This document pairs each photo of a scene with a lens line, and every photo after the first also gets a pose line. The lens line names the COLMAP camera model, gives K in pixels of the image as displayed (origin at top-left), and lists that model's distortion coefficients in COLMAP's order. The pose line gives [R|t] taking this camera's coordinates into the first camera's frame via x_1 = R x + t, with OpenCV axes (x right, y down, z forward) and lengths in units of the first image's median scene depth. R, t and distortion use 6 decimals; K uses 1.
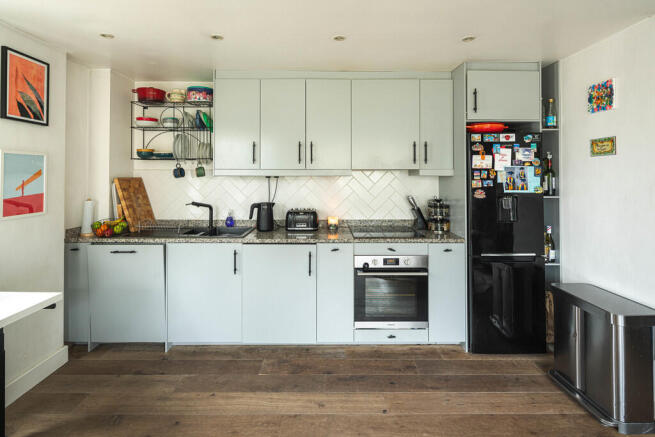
lens RADIAL K [[322.1, 0, 327.2], [0, 322.1, 168.9], [0, 0, 1]] dist [-0.000448, -0.000310]
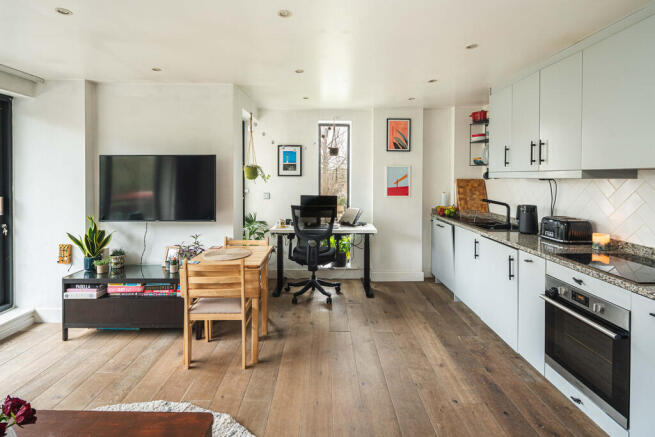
lens RADIAL K [[322.1, 0, 327.2], [0, 322.1, 168.9], [0, 0, 1]] dist [-0.000448, -0.000310]
pose [[-0.001071, -0.022869, -0.999738, 1.005355], [0.014390, 0.999635, -0.022882, 0.008053], [0.999896, -0.014411, -0.000742, 0.476201]]
